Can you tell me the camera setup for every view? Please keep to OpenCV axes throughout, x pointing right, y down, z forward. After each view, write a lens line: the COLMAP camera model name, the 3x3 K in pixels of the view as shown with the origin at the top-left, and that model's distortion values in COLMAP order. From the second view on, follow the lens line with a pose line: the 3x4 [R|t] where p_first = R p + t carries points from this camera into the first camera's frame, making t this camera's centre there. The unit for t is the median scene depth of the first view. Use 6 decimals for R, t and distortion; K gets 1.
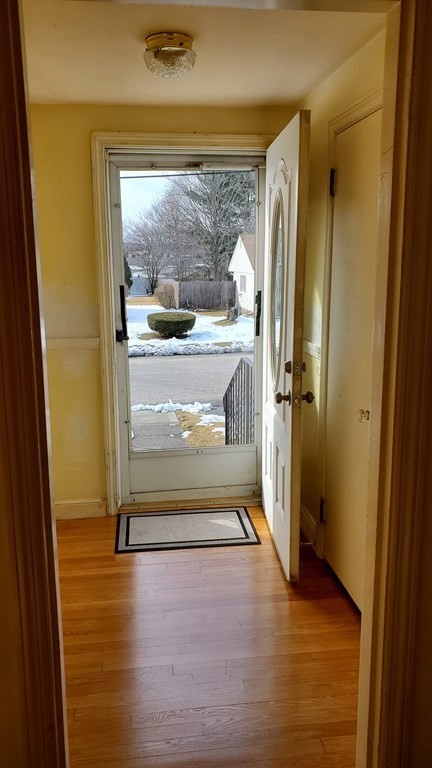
lens RADIAL K [[593.7, 0, 216.4], [0, 593.7, 380.8], [0, 0, 1]] dist [0.017317, 0.002426]
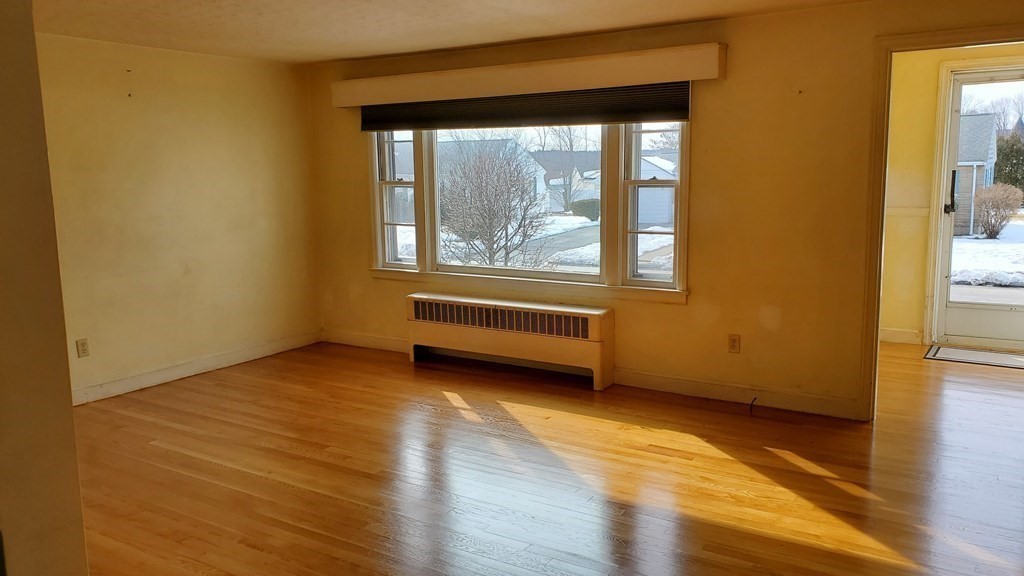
lens RADIAL K [[791.6, 0, 520.1], [0, 791.6, 284.5], [0, 0, 1]] dist [0.017317, 0.002426]
pose [[0.758505, 0.083509, -0.646294, 0.272222], [-0.119716, 0.992733, -0.012229, 0.225705], [0.640576, 0.086648, 0.762990, -0.939044]]
